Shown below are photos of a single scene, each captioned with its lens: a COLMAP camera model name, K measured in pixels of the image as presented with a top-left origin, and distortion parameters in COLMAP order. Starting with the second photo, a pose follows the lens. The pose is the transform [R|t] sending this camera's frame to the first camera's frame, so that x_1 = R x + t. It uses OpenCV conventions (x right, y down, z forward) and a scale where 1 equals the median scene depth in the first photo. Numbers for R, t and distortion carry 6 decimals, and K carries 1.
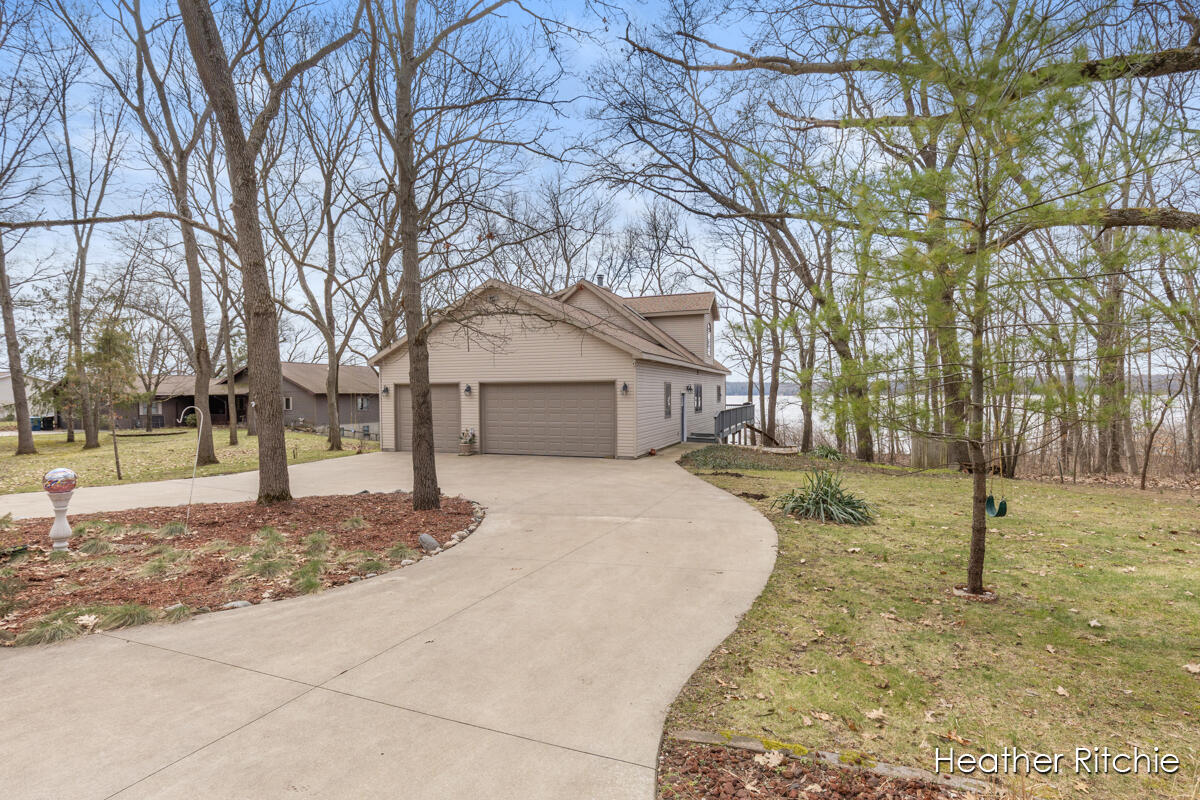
lens RADIAL K [[589.1, 0, 603.9], [0, 589.1, 403.0], [0, 0, 1]] dist [0.002610, -0.000601]
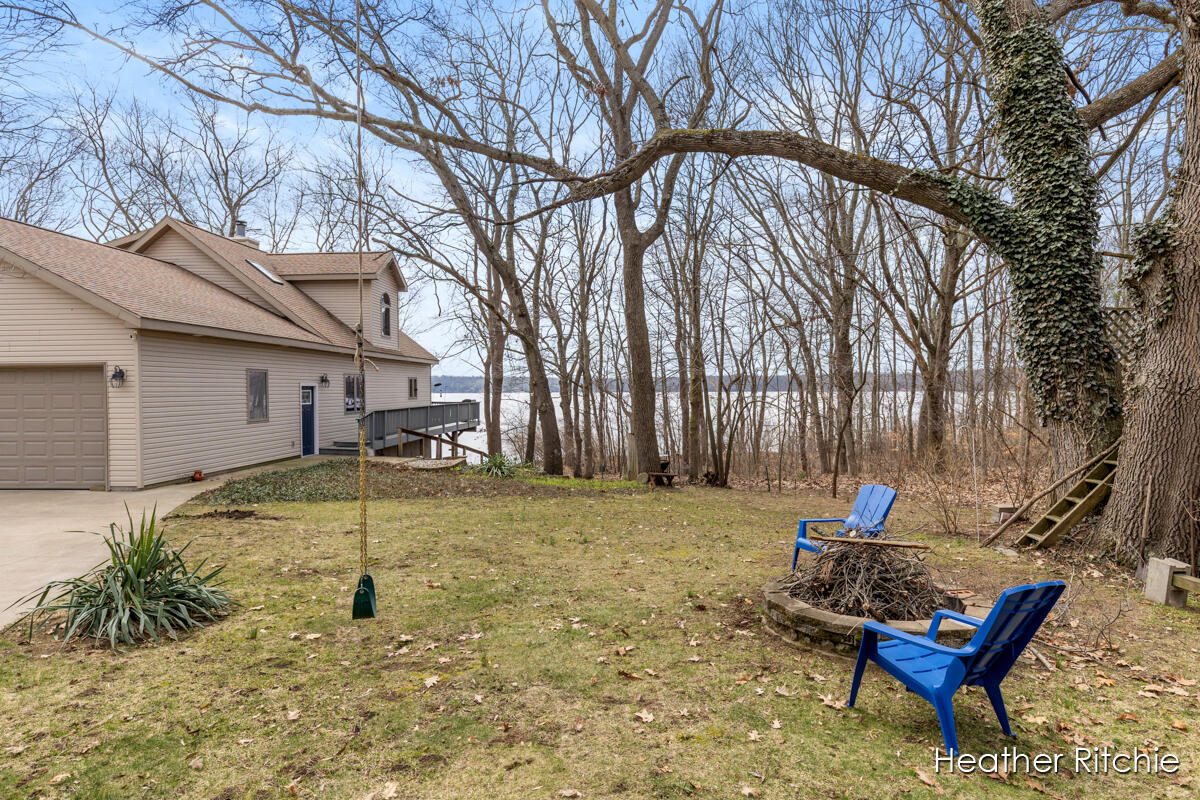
lens RADIAL K [[674.4, 0, 599.8], [0, 674.4, 397.8], [0, 0, 1]] dist [0.005908, 0.001165]
pose [[0.953279, -0.004663, 0.302054, 0.240671], [0.006668, 0.999962, -0.005607, 0.003971], [-0.302016, 0.007359, 0.953274, 0.137453]]
